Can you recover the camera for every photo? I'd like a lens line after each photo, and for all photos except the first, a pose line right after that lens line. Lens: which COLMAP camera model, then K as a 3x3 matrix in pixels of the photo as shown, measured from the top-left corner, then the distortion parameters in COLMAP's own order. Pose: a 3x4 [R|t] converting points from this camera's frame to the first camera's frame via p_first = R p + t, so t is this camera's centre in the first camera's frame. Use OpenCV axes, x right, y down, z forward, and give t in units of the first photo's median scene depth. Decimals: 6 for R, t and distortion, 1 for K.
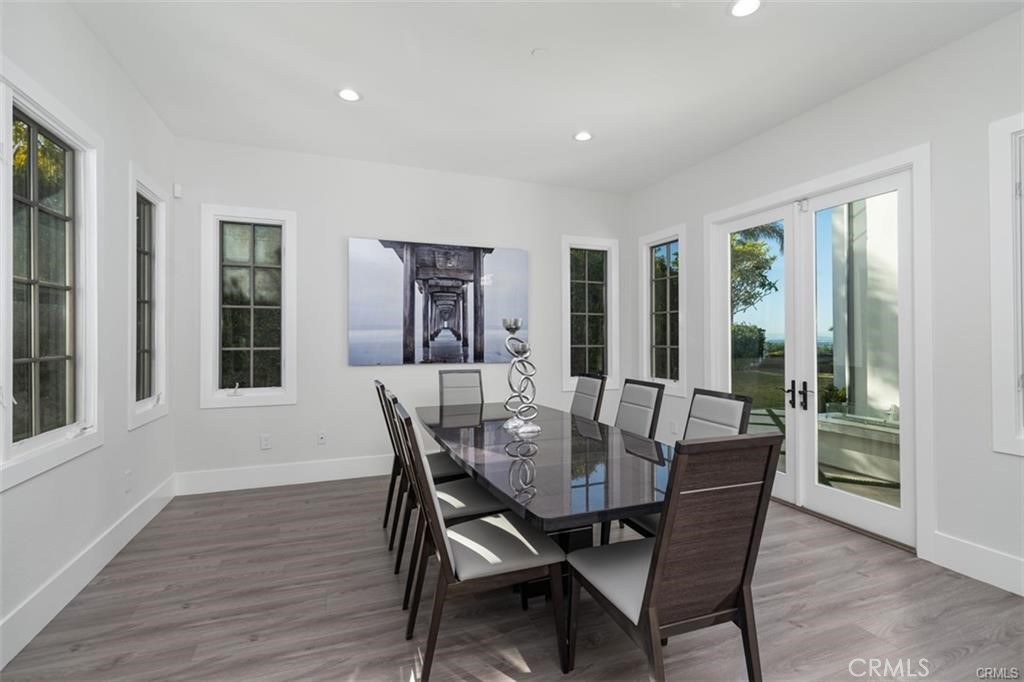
lens RADIAL K [[463.2, 0, 514.7], [0, 463.2, 336.2], [0, 0, 1]] dist [0.003864, 0.000587]
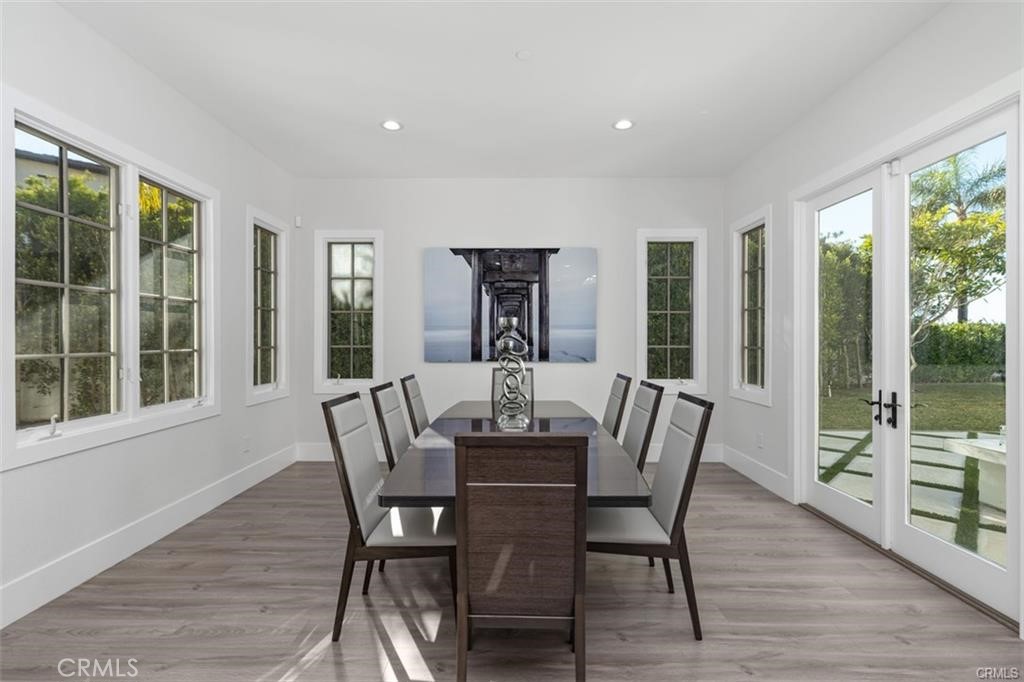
lens RADIAL K [[462.3, 0, 512.0], [0, 462.3, 341.0], [0, 0, 1]] dist [0.004365, -0.000532]
pose [[0.931661, 0.002428, -0.363321, 0.240705], [0.000187, 0.999974, 0.007162, 0.004658], [0.363329, -0.006740, 0.931637, 0.026266]]
